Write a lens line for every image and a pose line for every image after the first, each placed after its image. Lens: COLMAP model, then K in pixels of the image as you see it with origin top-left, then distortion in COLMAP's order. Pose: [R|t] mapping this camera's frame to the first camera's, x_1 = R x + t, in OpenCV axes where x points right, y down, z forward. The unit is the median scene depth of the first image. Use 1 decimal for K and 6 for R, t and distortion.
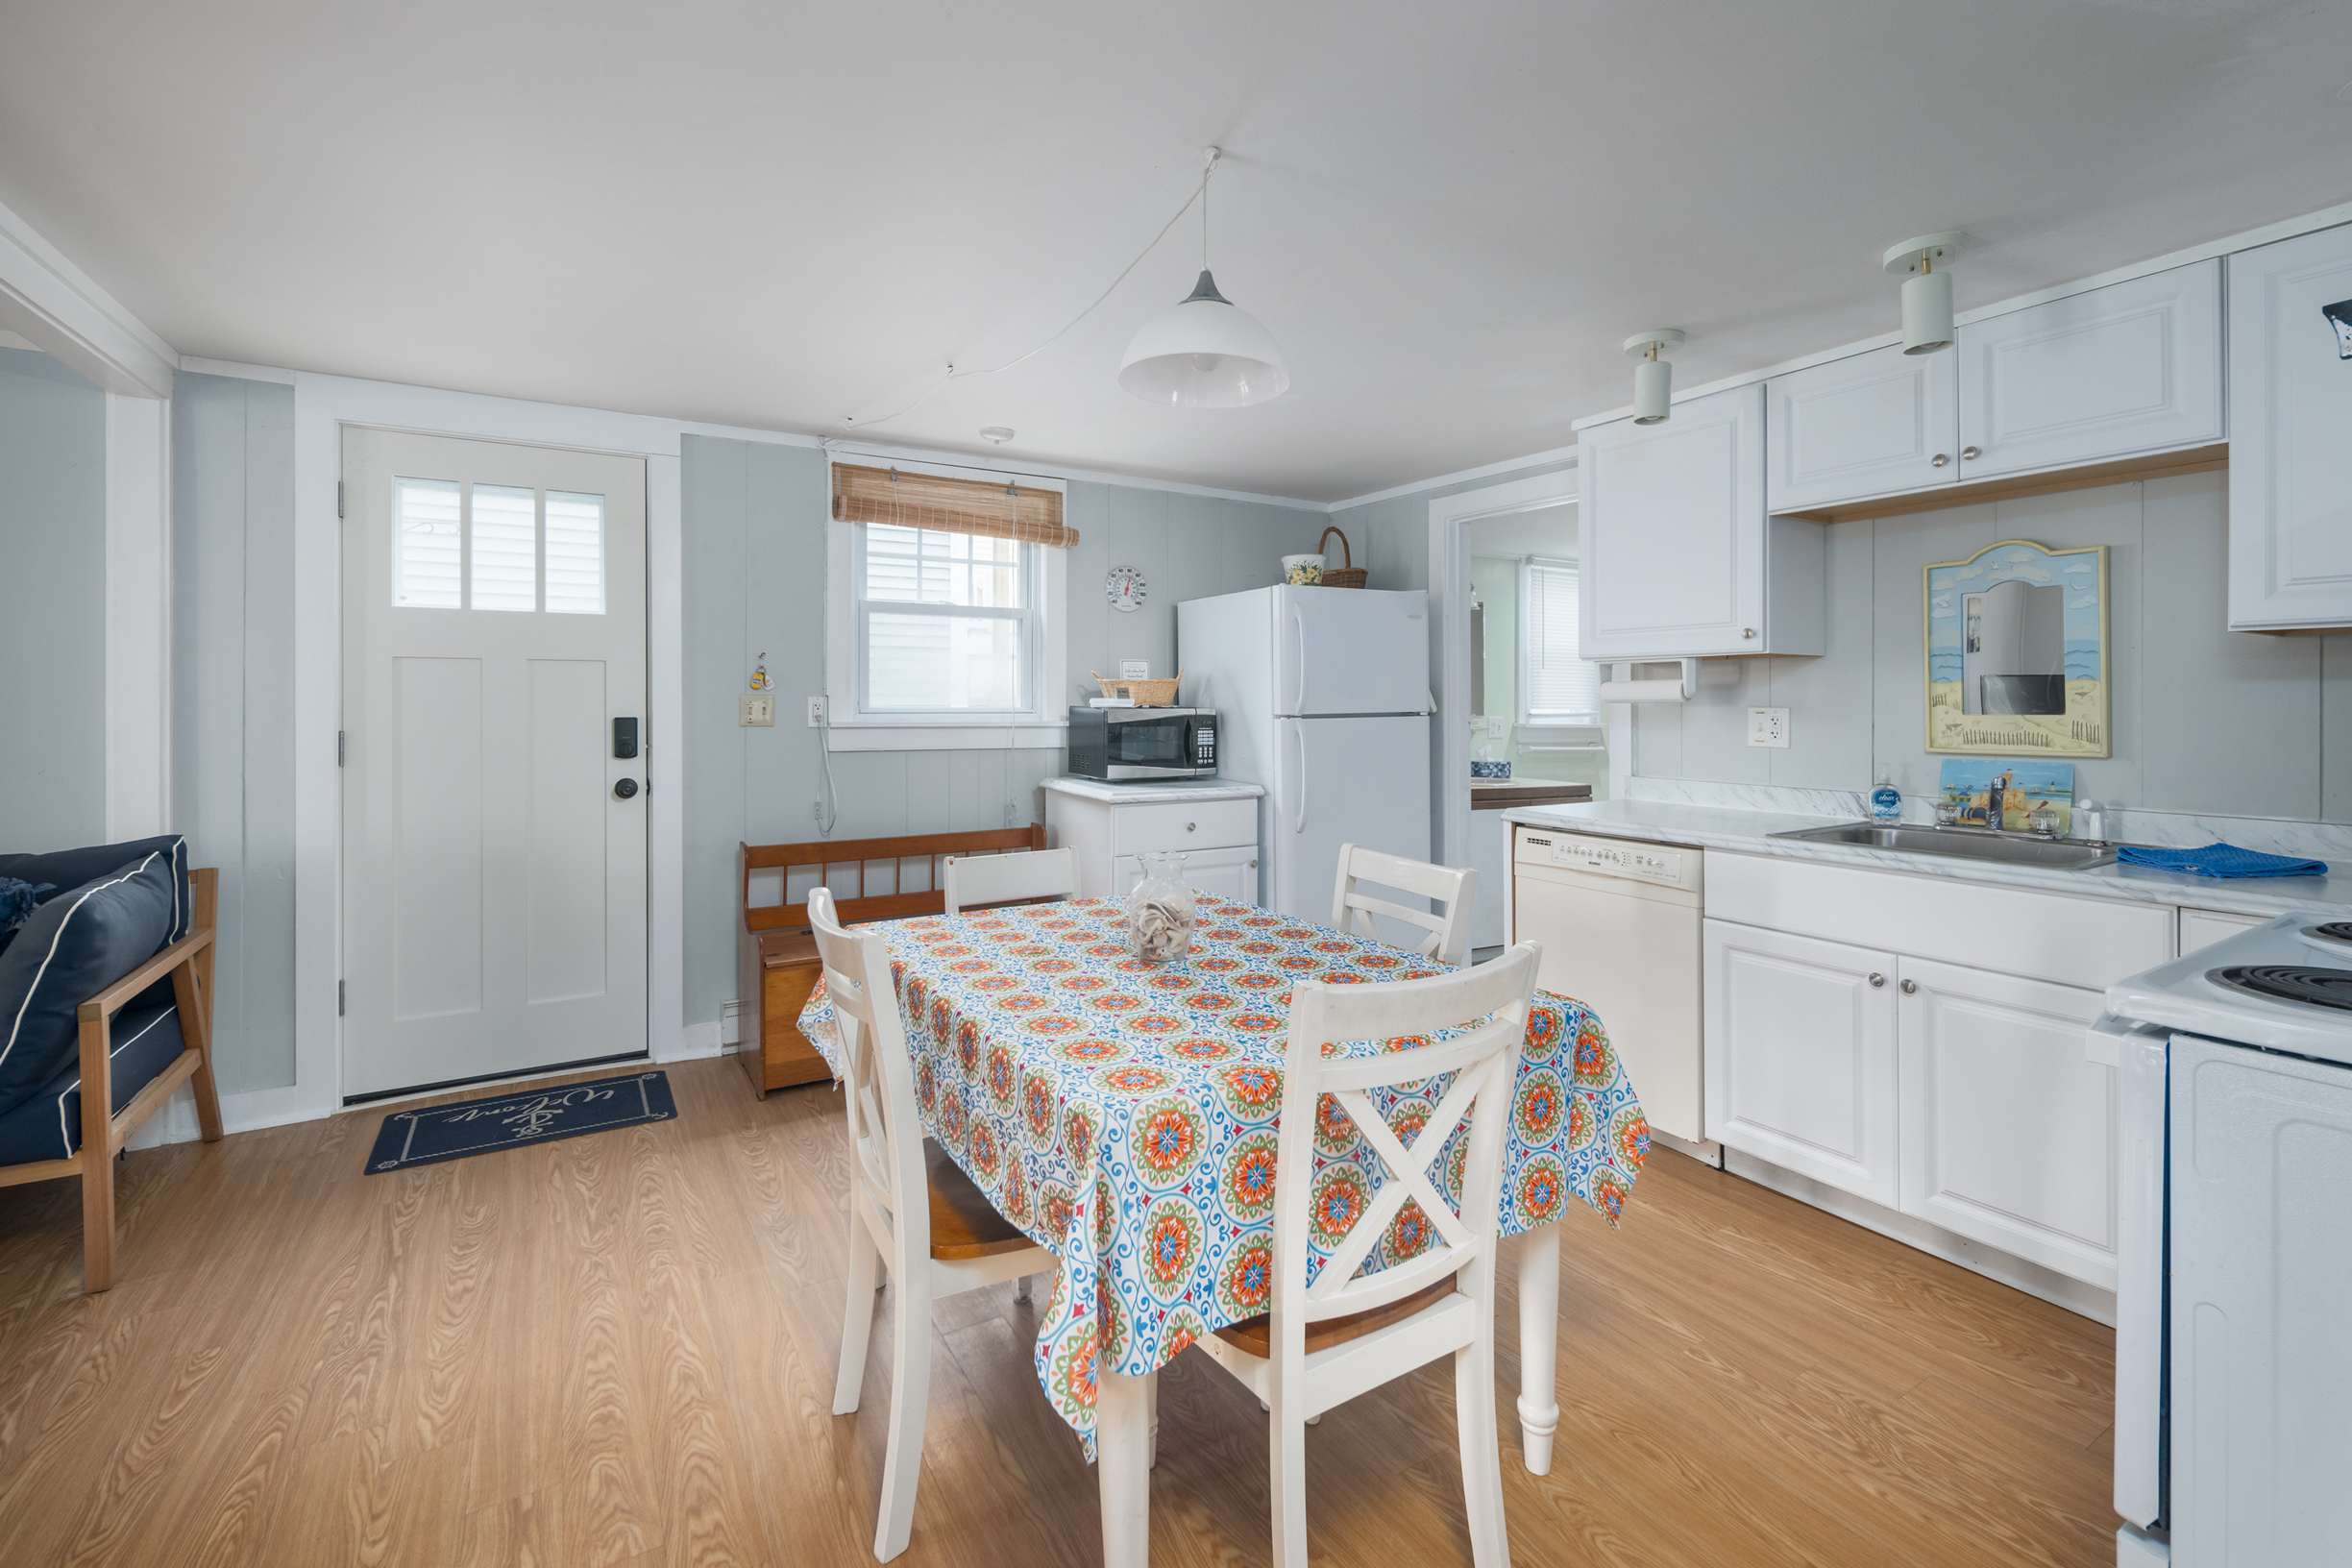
lens RADIAL K [[1042.3, 0, 1169.4], [0, 1042.3, 700.3], [0, 0, 1]] dist [-0.001438, -0.000148]
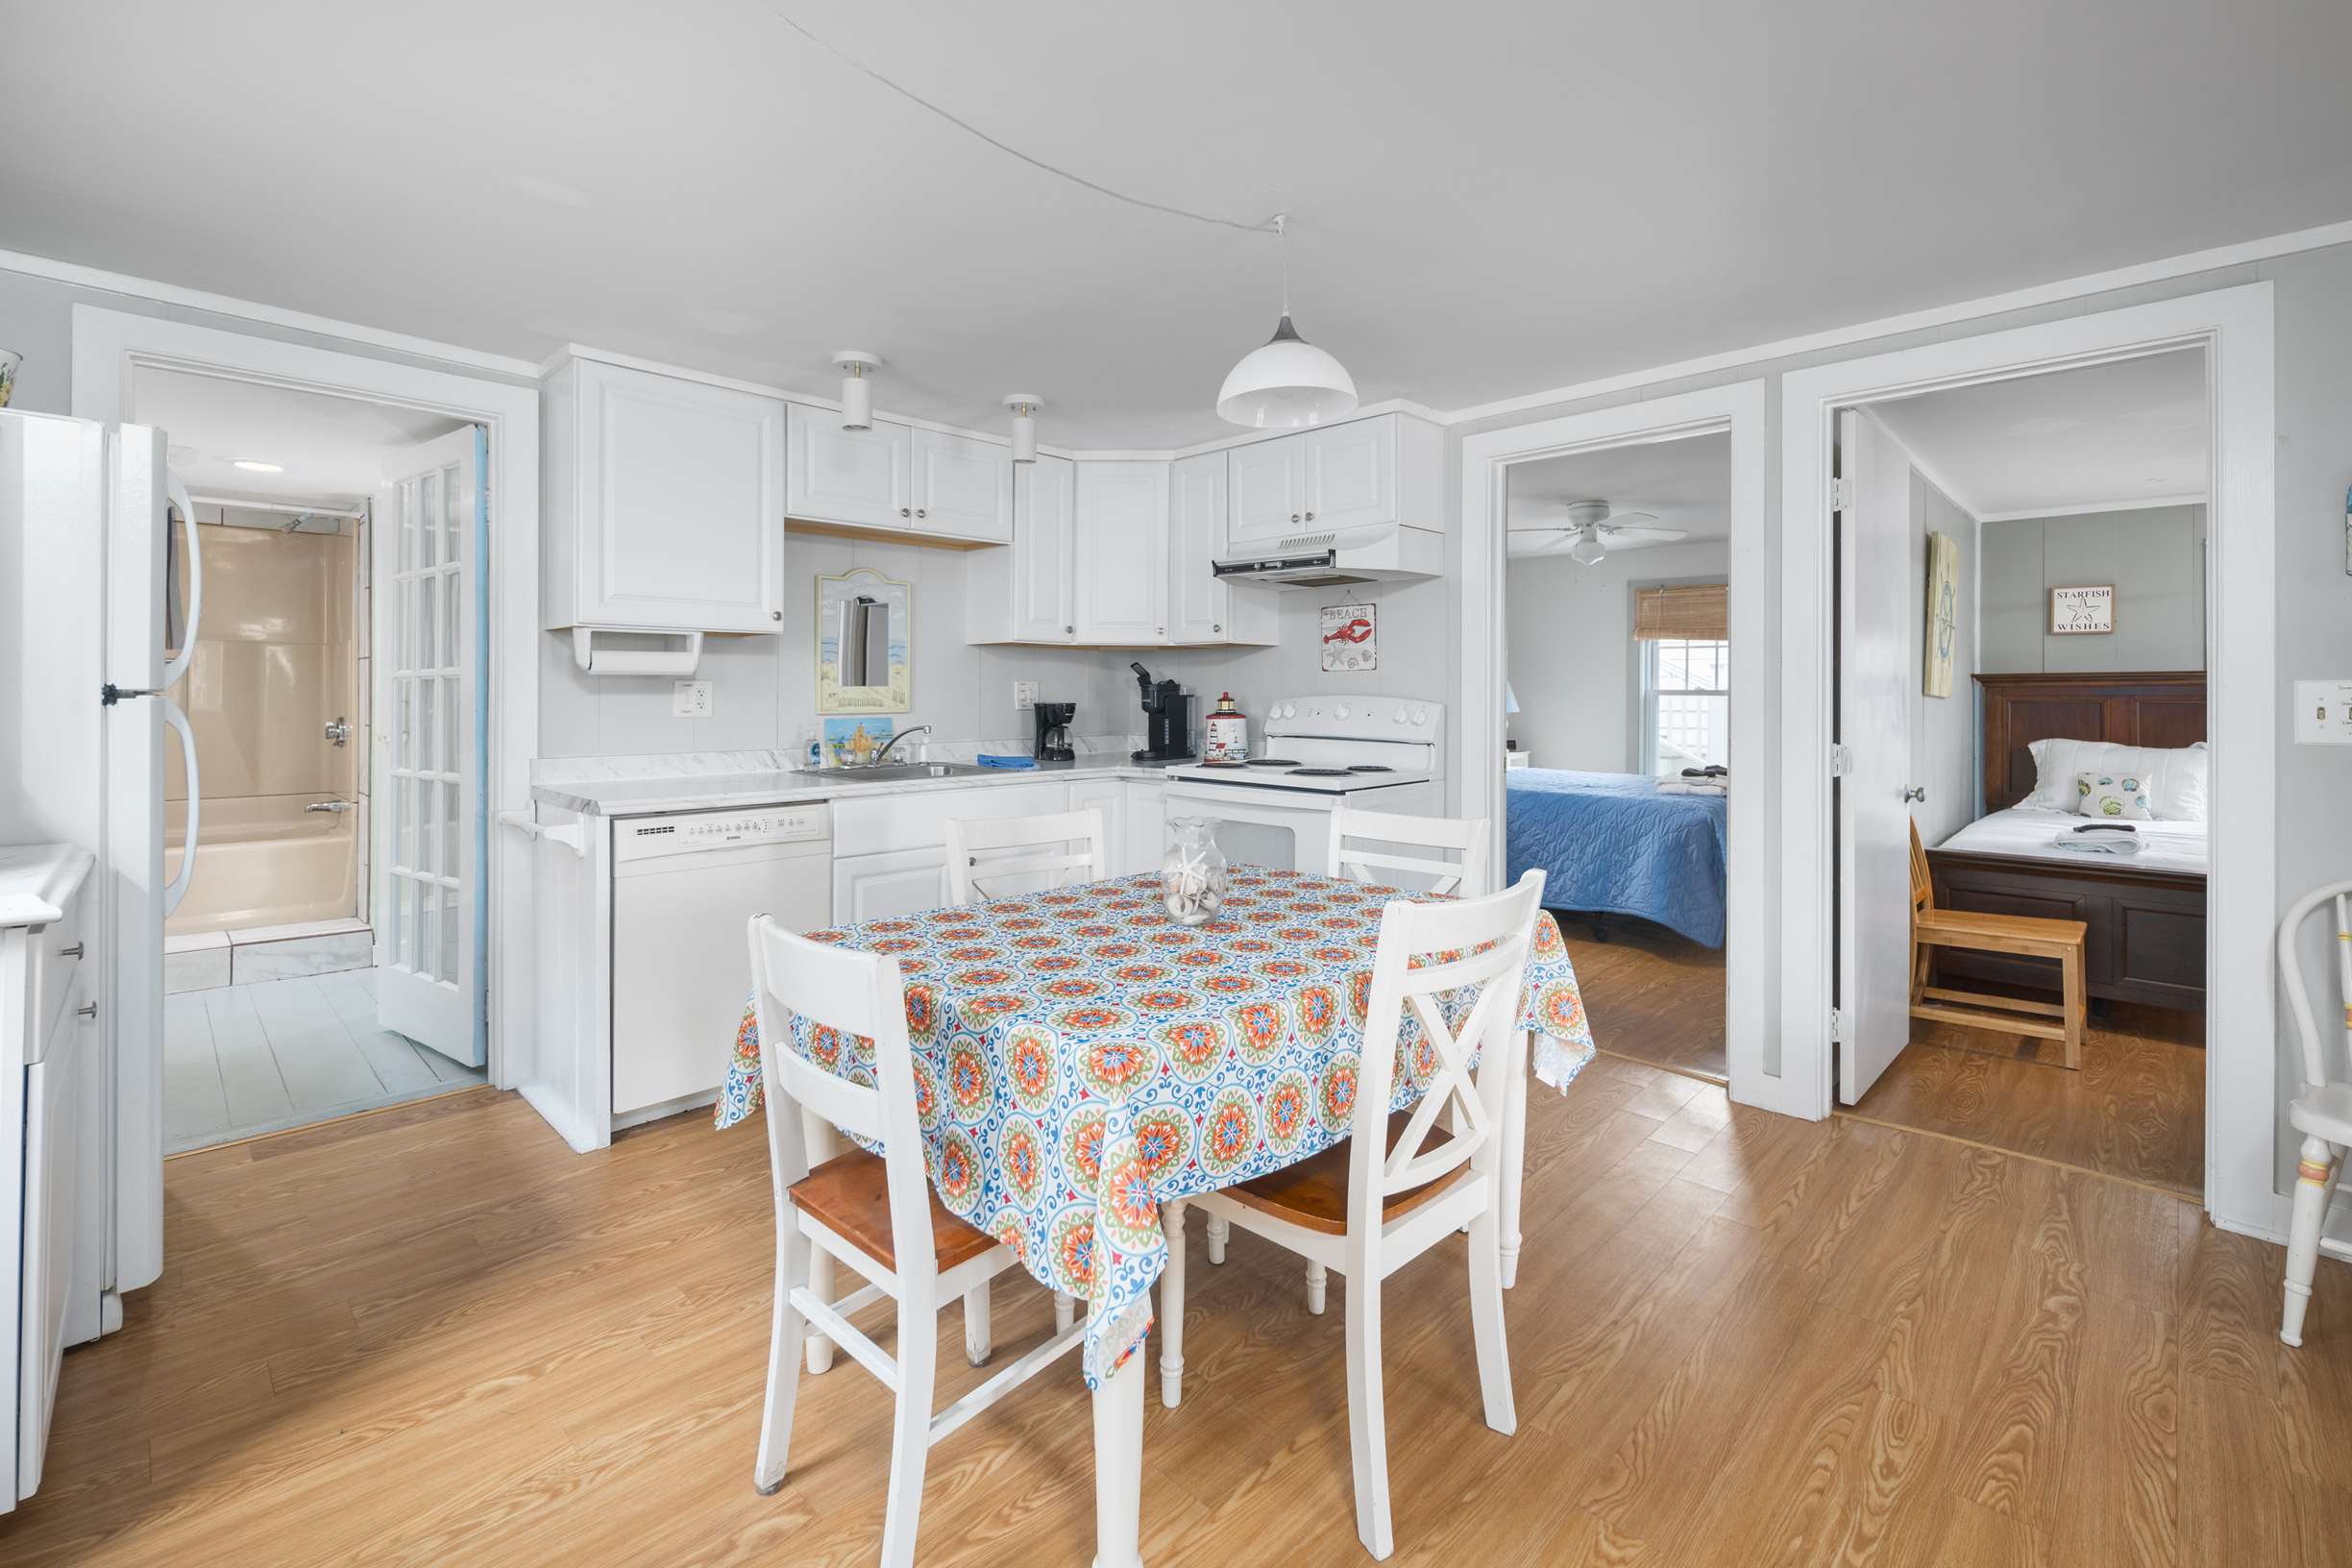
lens RADIAL K [[1042.0, 0, 1179.4], [0, 1042.0, 691.1], [0, 0, 1]] dist [-0.001676, -0.000542]
pose [[-0.272912, -0.004041, 0.962030, -0.714065], [-0.008605, 0.999961, 0.001759, 0.013497], [-0.962001, -0.007798, -0.272936, 0.941229]]
